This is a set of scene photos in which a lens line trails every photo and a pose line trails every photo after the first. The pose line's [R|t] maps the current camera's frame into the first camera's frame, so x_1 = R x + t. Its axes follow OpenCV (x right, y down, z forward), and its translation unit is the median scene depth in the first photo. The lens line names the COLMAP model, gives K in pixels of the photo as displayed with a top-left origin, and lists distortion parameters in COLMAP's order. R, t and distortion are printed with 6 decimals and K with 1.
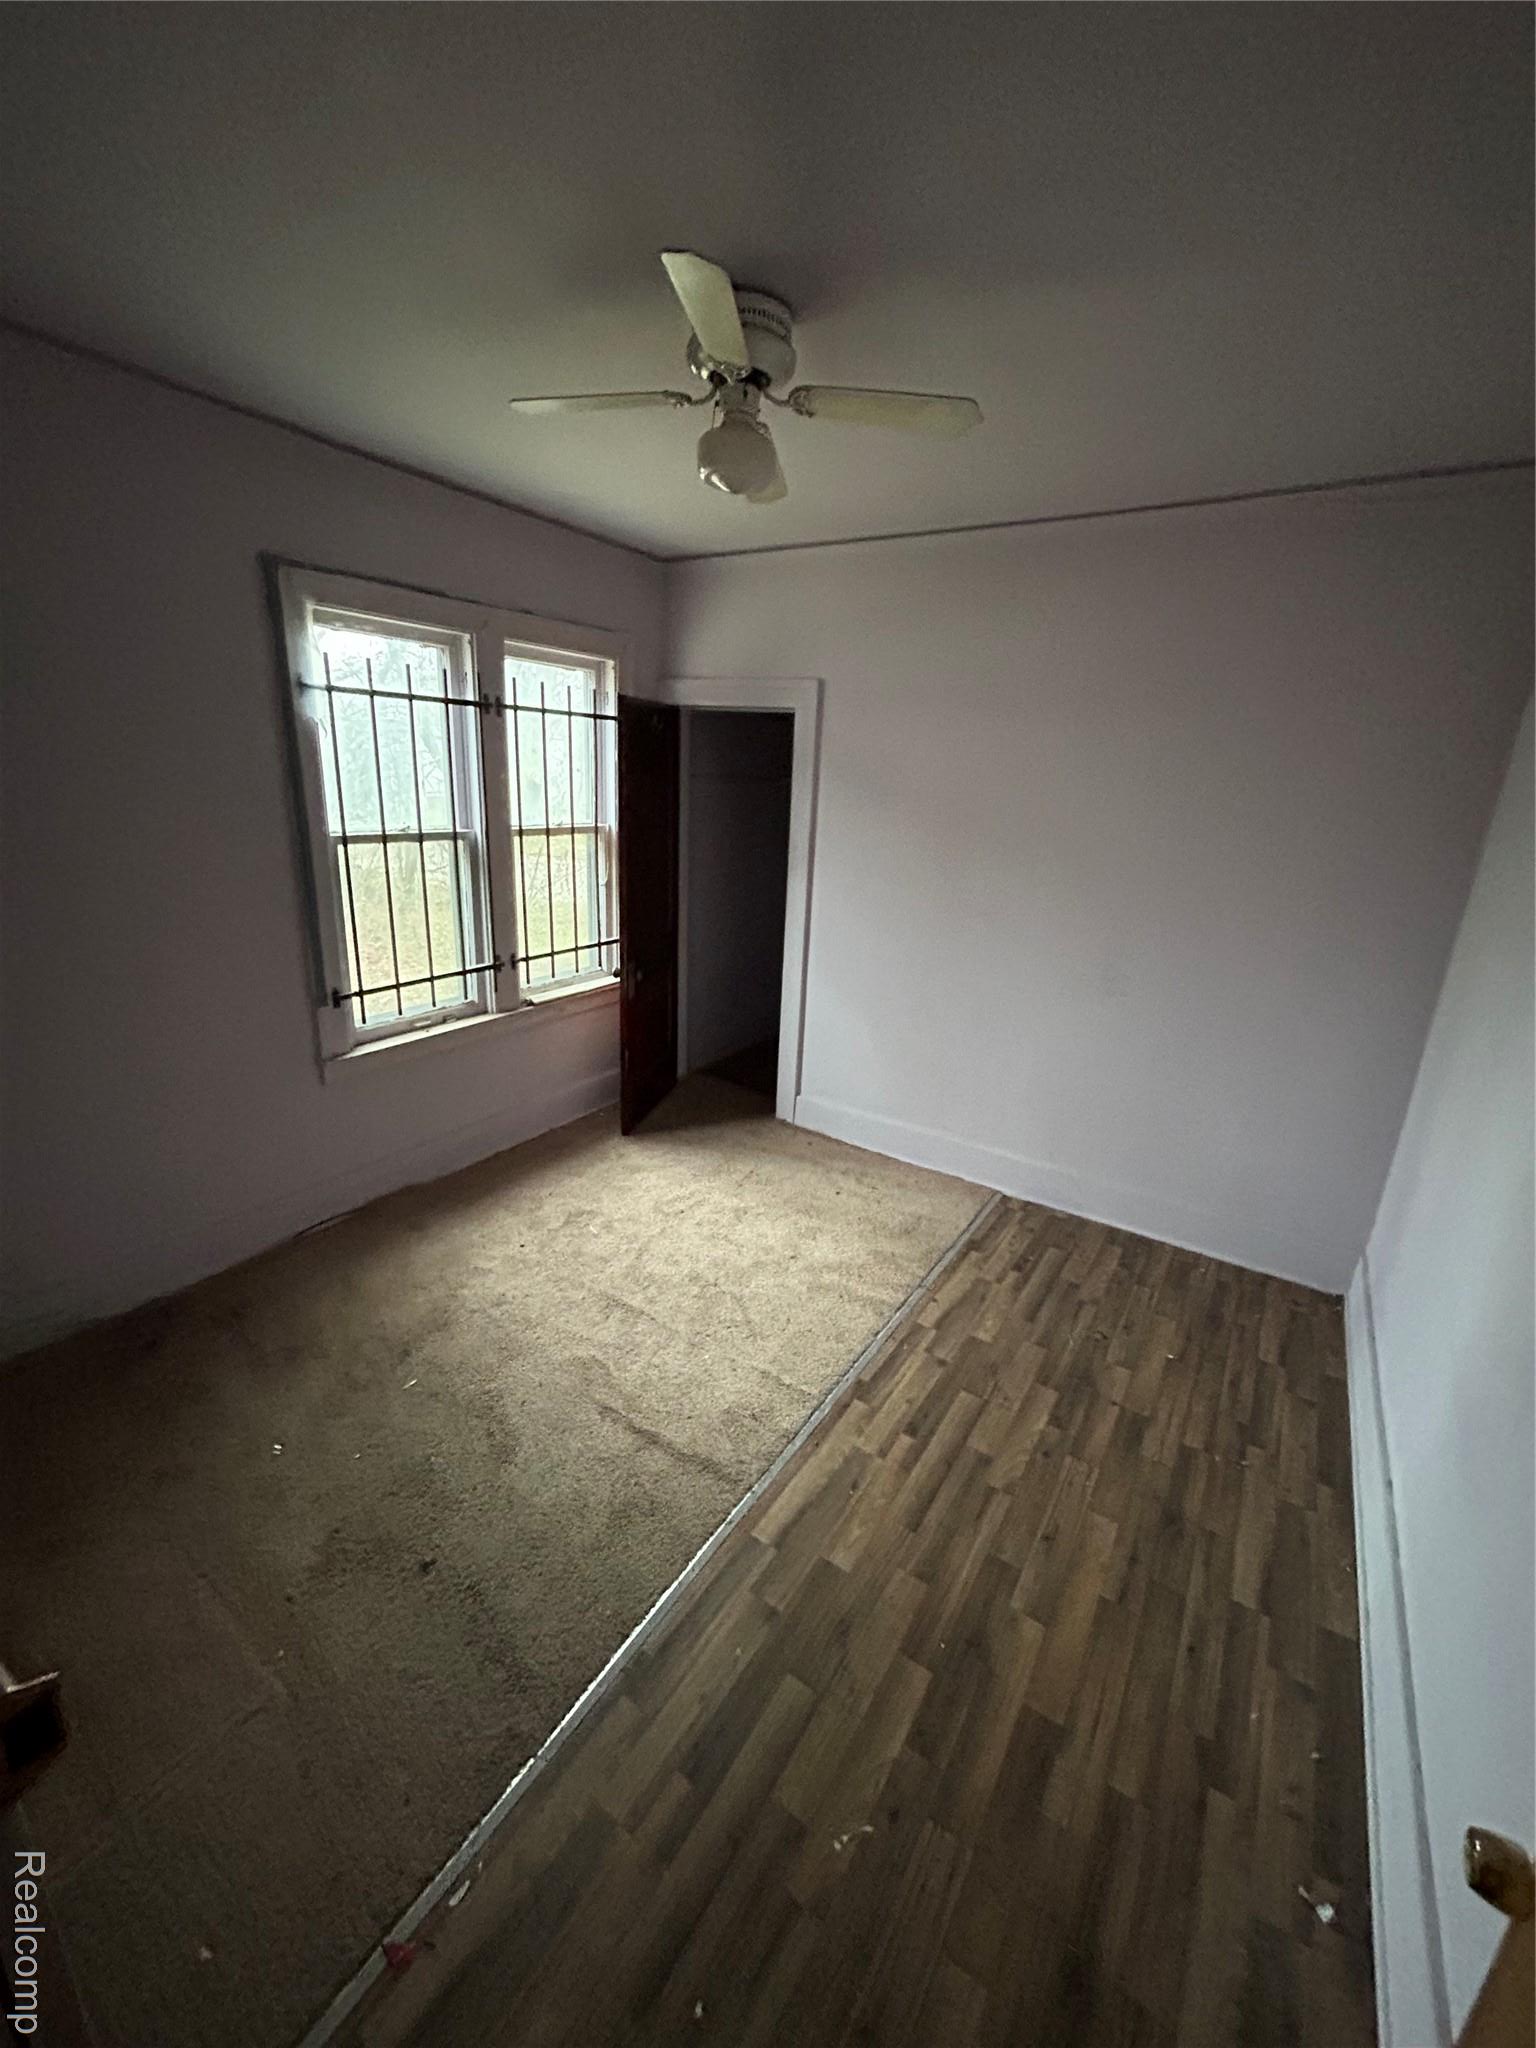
lens RADIAL K [[826.1, 0, 768.0], [0, 826.1, 1024.0], [0, 0, 1]] dist [0.000060, -0.000840]
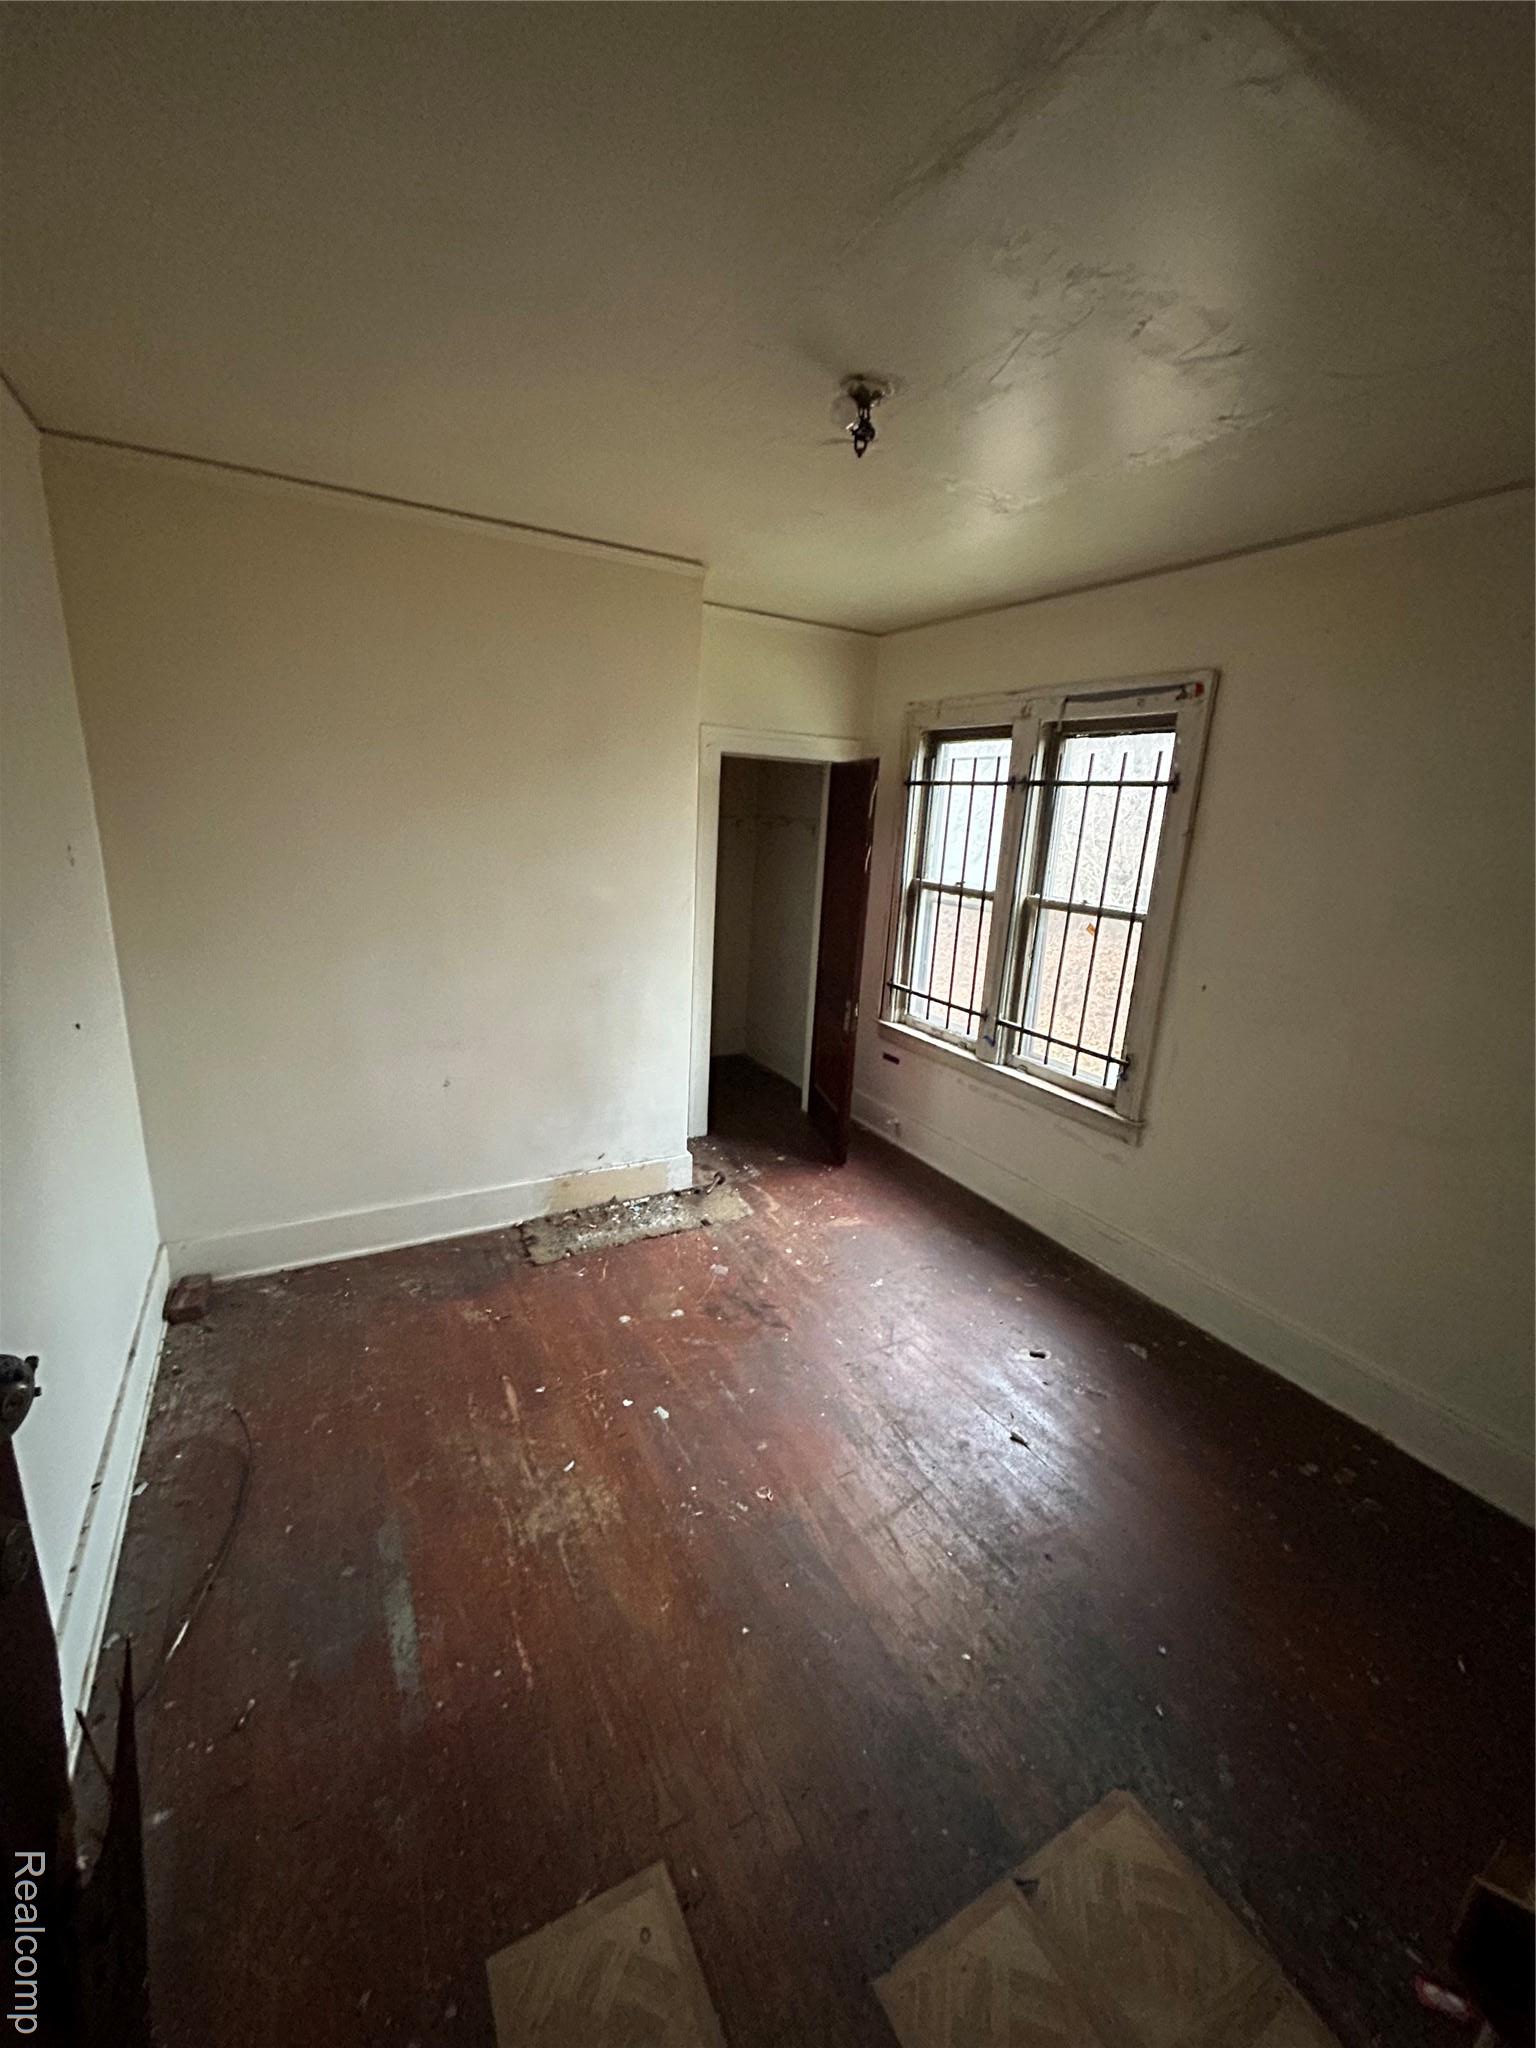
lens RADIAL K [[826.1, 0, 768.0], [0, 826.1, 1024.0], [0, 0, 1]] dist [0.000060, -0.000840]
pose [[-0.462046, 0.158155, -0.872640, 0.778595], [-0.335097, 0.879892, 0.336897, -0.341608], [0.821111, 0.448081, -0.353553, 1.184834]]
